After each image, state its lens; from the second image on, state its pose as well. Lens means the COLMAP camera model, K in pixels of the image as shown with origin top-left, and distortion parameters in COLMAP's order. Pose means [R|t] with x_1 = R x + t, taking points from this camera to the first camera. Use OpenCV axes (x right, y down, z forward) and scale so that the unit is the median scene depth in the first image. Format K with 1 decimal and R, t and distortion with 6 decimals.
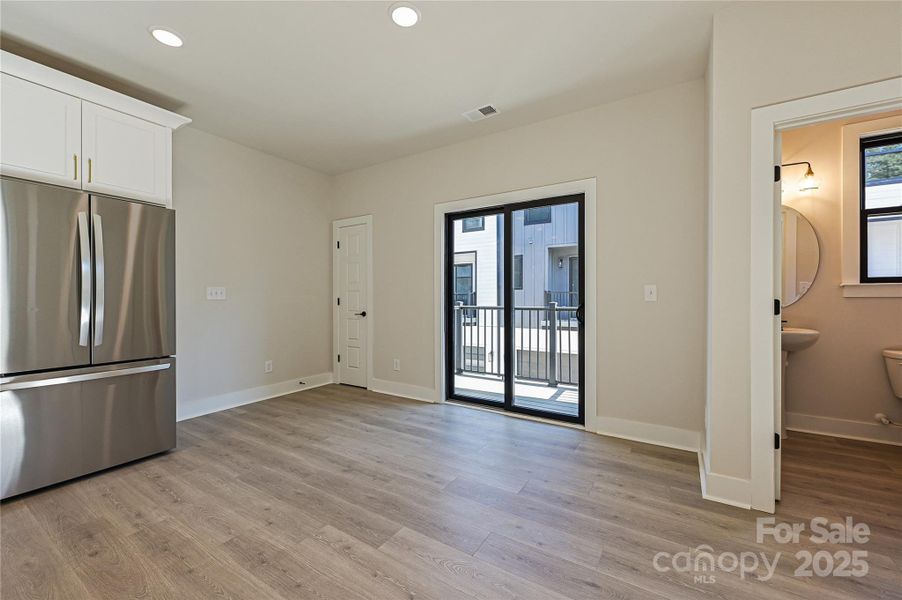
lens RADIAL K [[361.9, 0, 447.8], [0, 361.9, 299.5], [0, 0, 1]] dist [-0.001654, -0.000195]
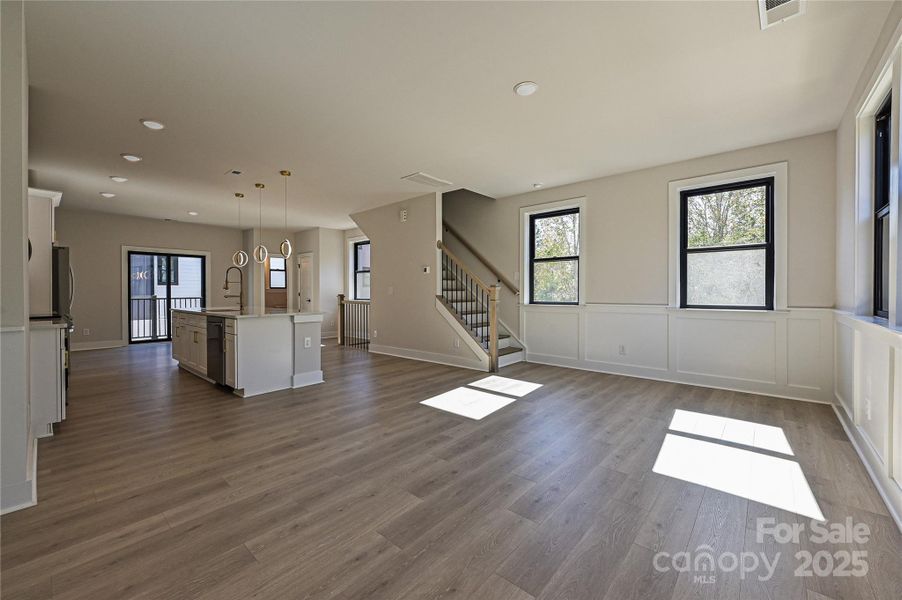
lens RADIAL K [[361.9, 0, 449.2], [0, 361.9, 292.4], [0, 0, 1]] dist [-0.001654, -0.000195]
pose [[0.151078, -0.003236, 0.988517, -3.054302], [0.002801, 0.999992, 0.002845, -0.016448], [-0.988518, 0.002339, 0.151086, -1.920908]]
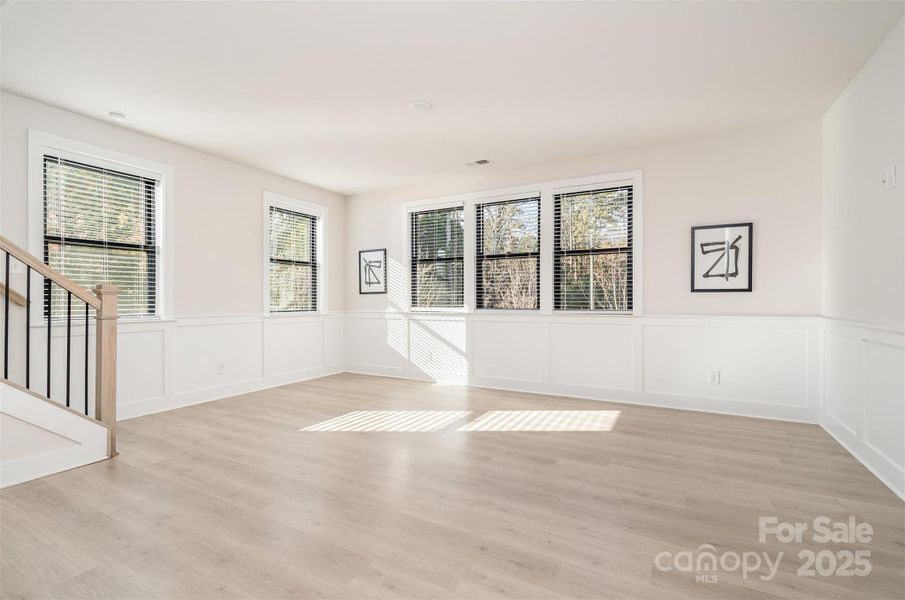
lens RADIAL K [[411.6, 0, 455.4], [0, 411.6, 301.5], [0, 0, 1]] dist [-0.008587, 0.002236]
pose [[-0.997403, 0.002992, -0.071965, -1.729376], [0.002429, 0.999966, 0.007901, -0.011046], [0.071986, 0.007706, -0.997376, -0.407943]]
